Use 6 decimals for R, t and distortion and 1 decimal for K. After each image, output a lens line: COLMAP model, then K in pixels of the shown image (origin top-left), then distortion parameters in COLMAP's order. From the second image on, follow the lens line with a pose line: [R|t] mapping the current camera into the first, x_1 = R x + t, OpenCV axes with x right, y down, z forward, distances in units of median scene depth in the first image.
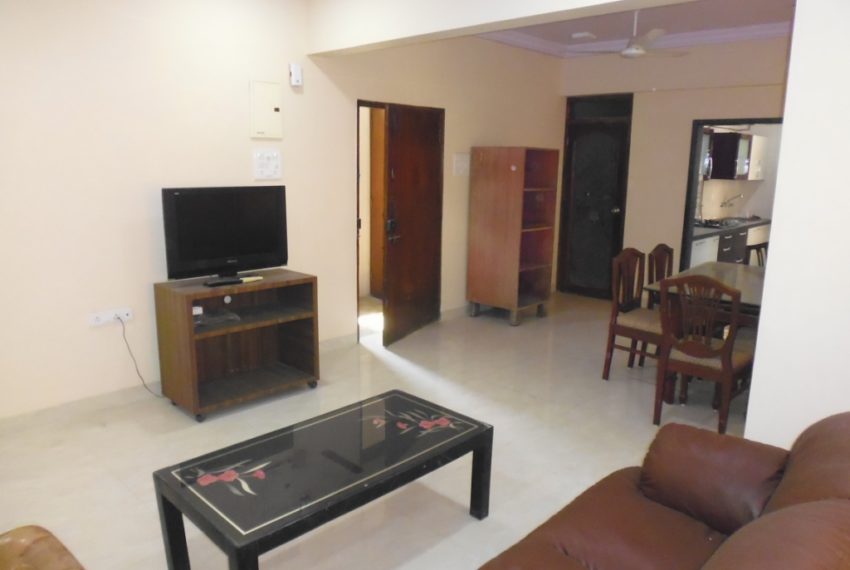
lens RADIAL K [[608.5, 0, 426.6], [0, 608.5, 284.1], [0, 0, 1]] dist [-0.049623, 0.005136]
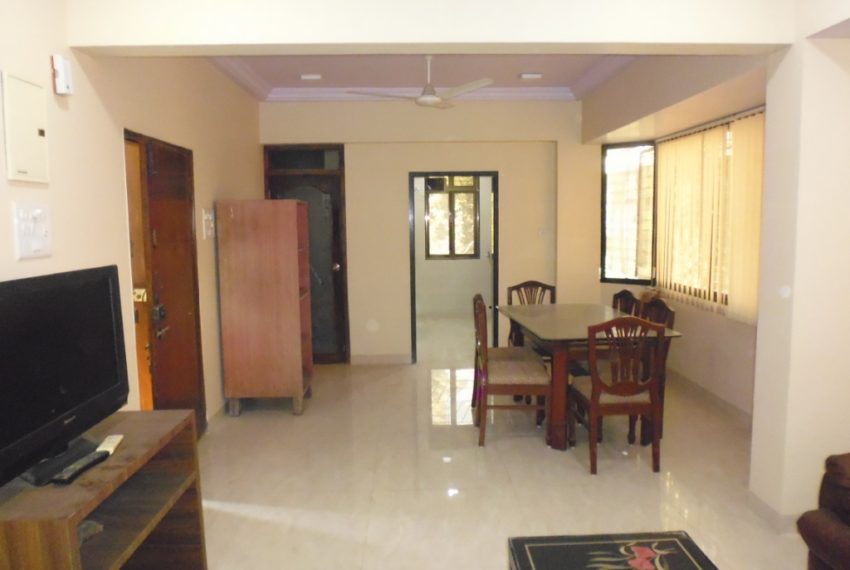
lens RADIAL K [[608.5, 0, 425.2], [0, 608.5, 288.0], [0, 0, 1]] dist [-0.049623, 0.005136]
pose [[0.699894, -0.103097, 0.706767, -0.395901], [0.163391, 0.986399, -0.017914, -0.077210], [-0.695307, 0.128017, 0.707220, 0.374291]]
